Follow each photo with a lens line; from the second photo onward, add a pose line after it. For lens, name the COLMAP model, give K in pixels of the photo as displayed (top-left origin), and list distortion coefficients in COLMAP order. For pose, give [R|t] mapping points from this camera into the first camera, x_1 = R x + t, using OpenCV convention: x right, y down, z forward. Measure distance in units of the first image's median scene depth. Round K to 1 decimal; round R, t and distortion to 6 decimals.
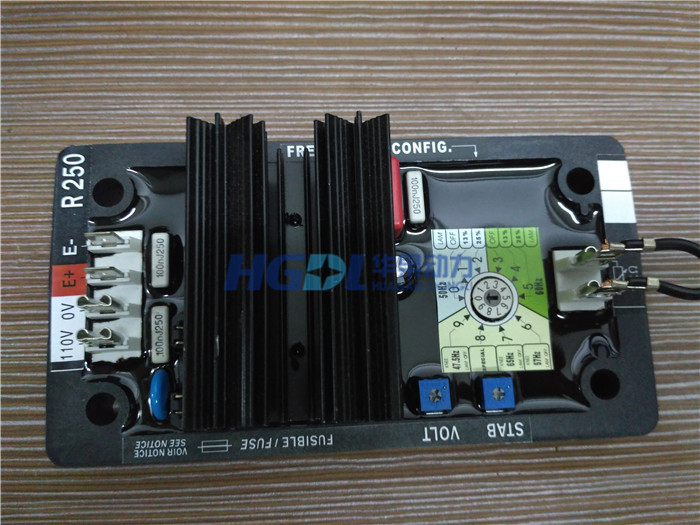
lens RADIAL K [[630.0, 0, 350.7], [0, 630.0, 260.8], [0, 0, 1]] dist [0.008298, -0.119244]
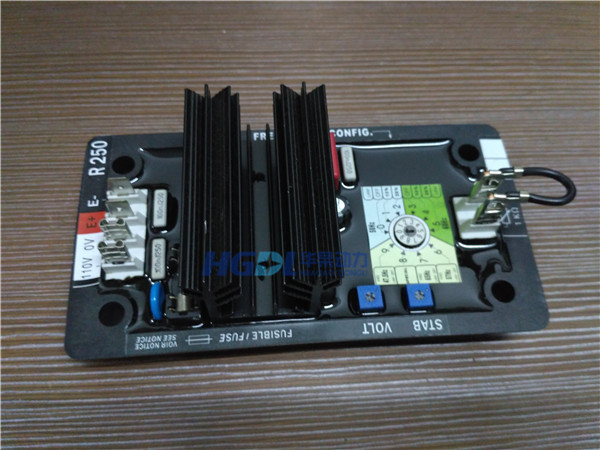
lens RADIAL K [[540.0, 0, 300.5], [0, 540.0, 226.9], [0, 0, 1]] dist [0.008298, -0.119244]
pose [[0.999520, -0.030964, -0.001239, -0.002748], [0.029645, 0.967081, -0.252735, 0.323139], [0.009024, 0.252577, 0.967535, -0.097886]]
